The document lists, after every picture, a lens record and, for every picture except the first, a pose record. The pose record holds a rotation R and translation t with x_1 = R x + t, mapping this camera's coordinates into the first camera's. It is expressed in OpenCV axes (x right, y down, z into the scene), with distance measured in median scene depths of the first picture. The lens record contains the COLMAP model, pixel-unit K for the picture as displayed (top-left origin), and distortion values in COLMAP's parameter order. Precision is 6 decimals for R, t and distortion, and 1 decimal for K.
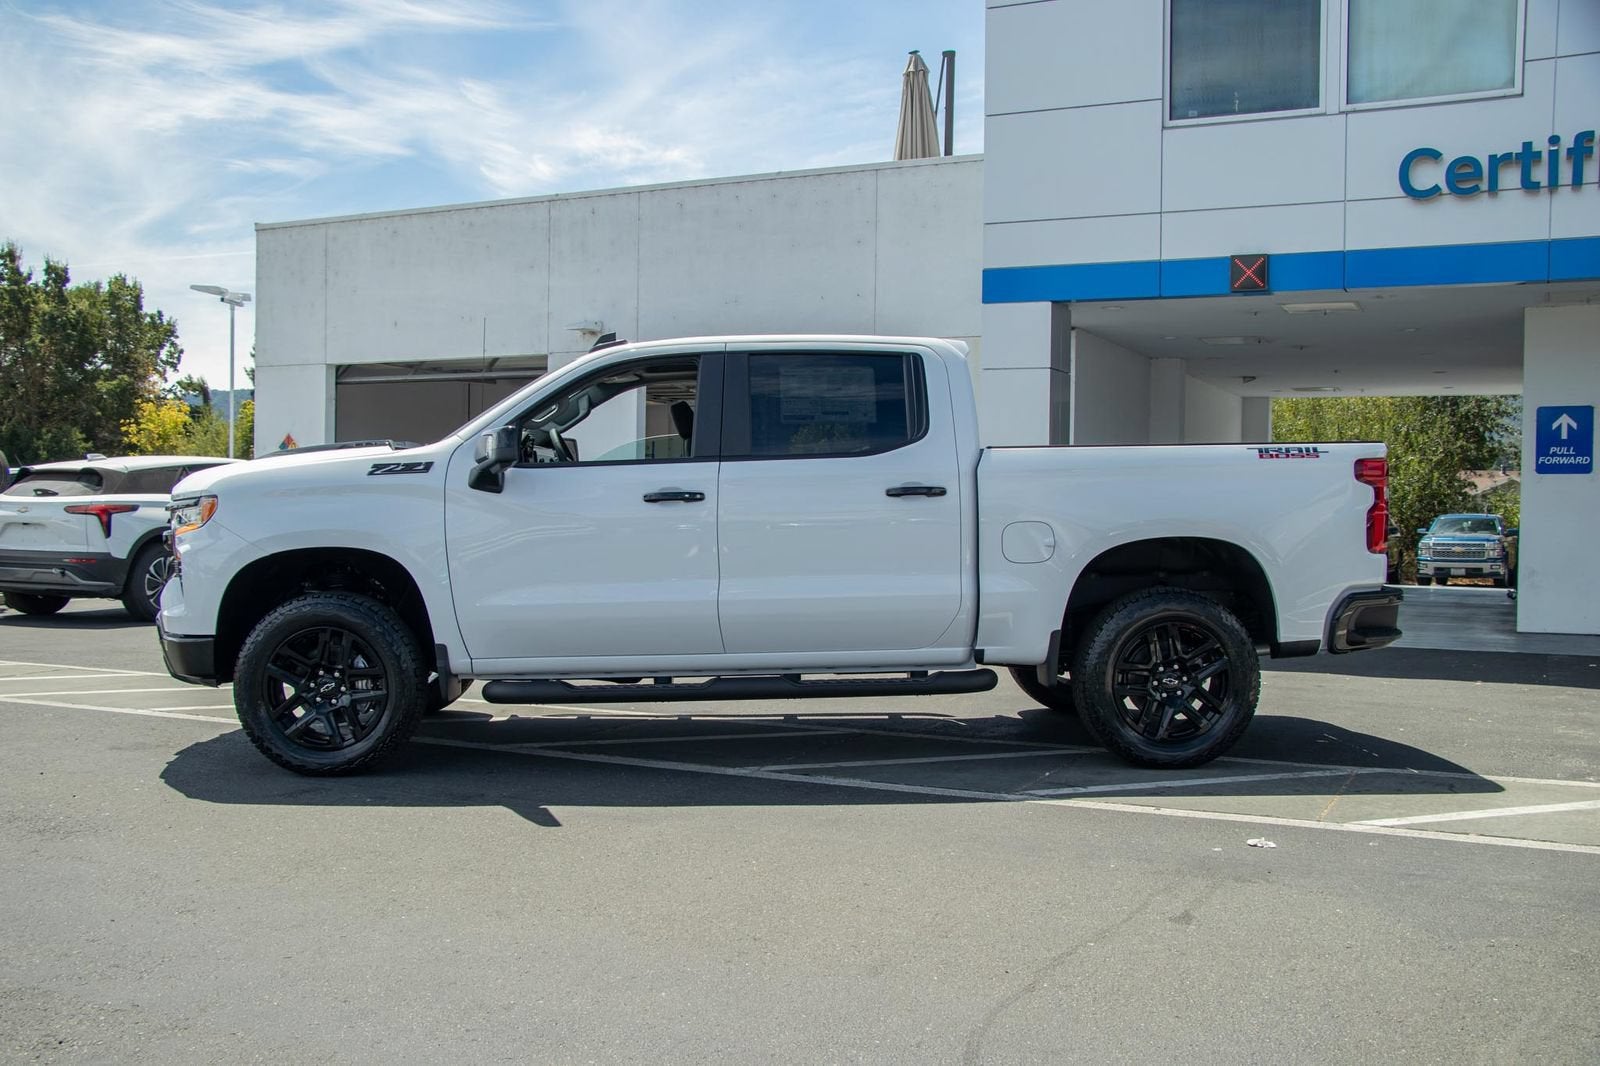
lens RADIAL K [[1658.0, 0, 800.0], [0, 1658.0, 533.0], [0, 0, 1]] dist [-0.068871, 0.215031]
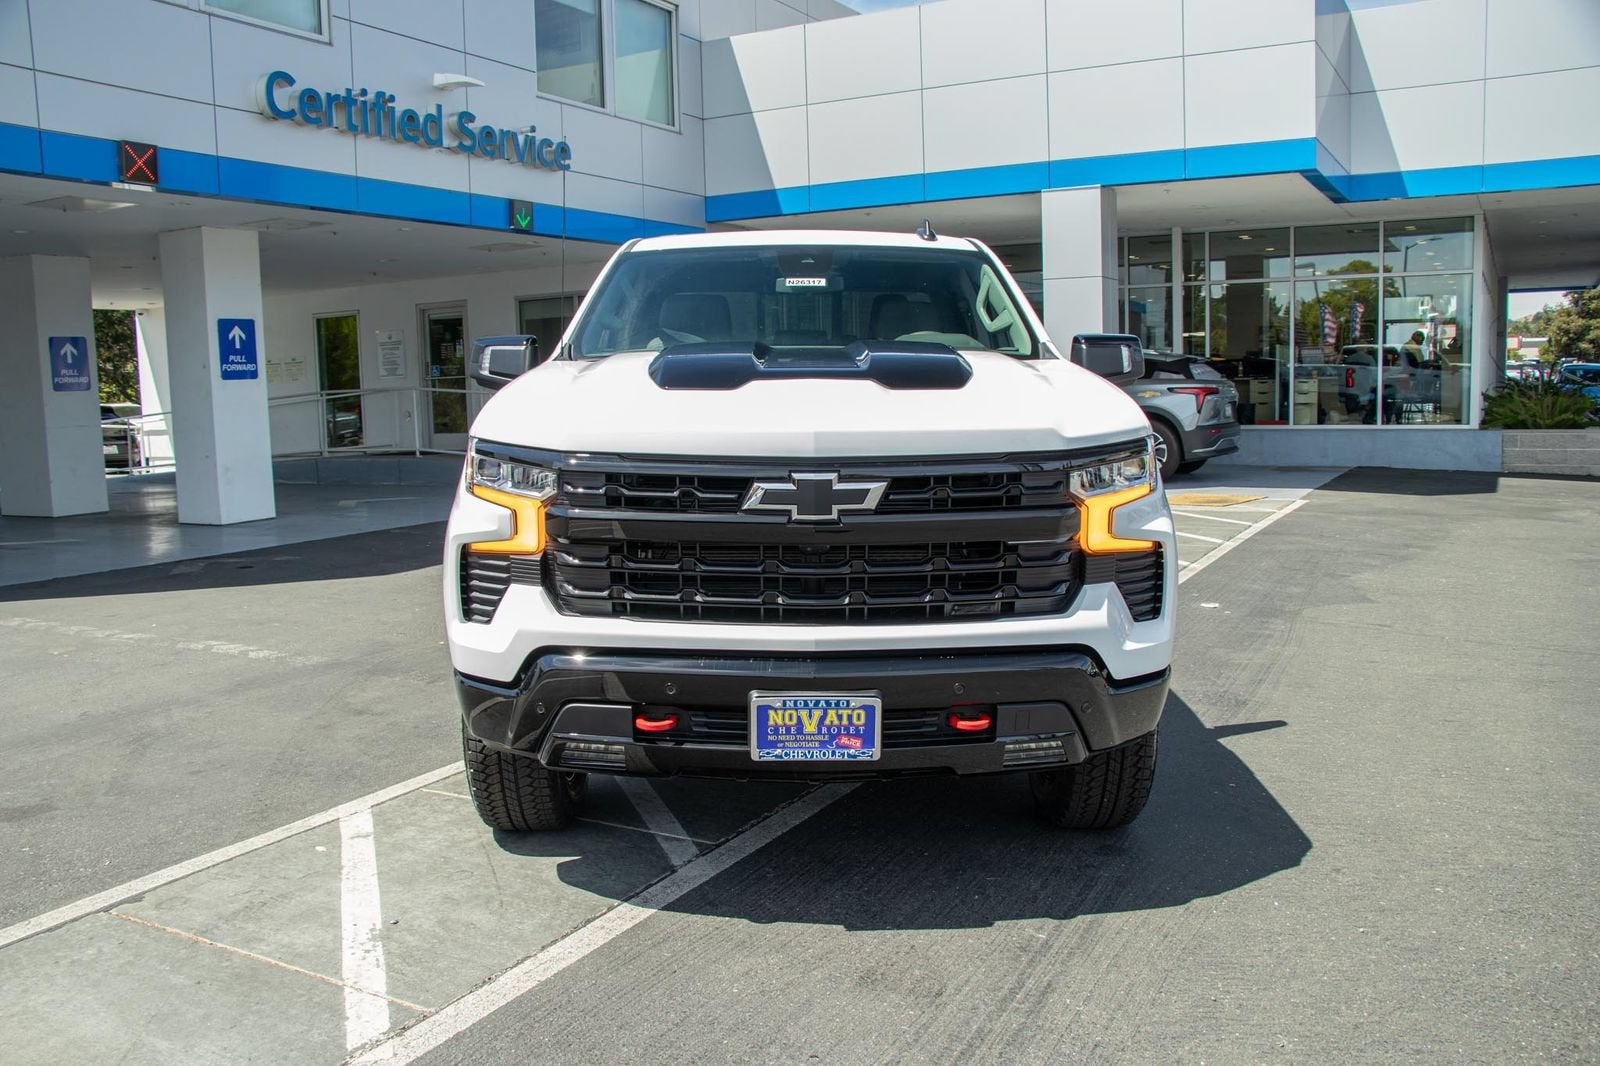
lens RADIAL K [[1366.4, 0, 812.5], [0, 1366.4, 539.3], [0, 0, 1]] dist [-0.167374, 0.155741]
pose [[0.020622, -0.129035, 0.991426, -0.471232], [0.041945, 0.990875, 0.128091, -0.029262], [-0.998907, 0.038944, 0.025846, 0.626334]]
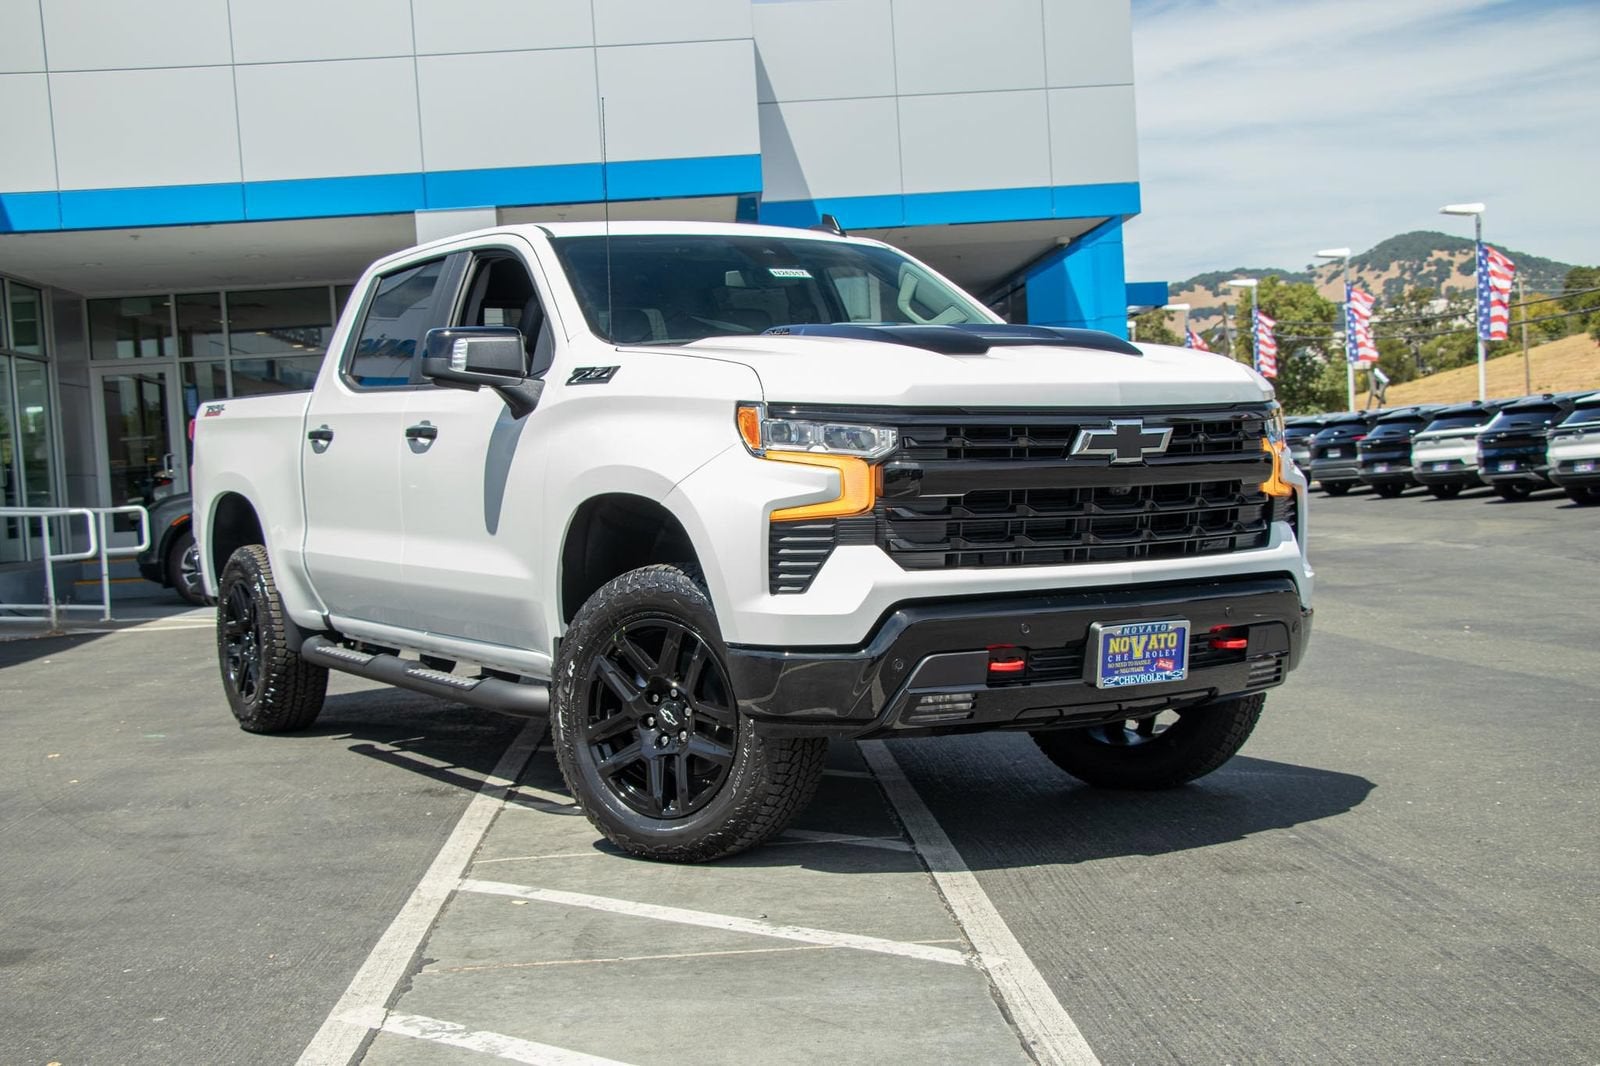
lens RADIAL K [[1962.2, 0, 800.0], [0, 1962.2, 533.0], [0, 0, 1]] dist [0.077144, 0.061659]
pose [[-0.497926, -0.013365, 0.867117, -0.532479], [0.066715, 0.996328, 0.053666, -0.012720], [-0.864650, 0.084572, -0.495206, 0.879696]]
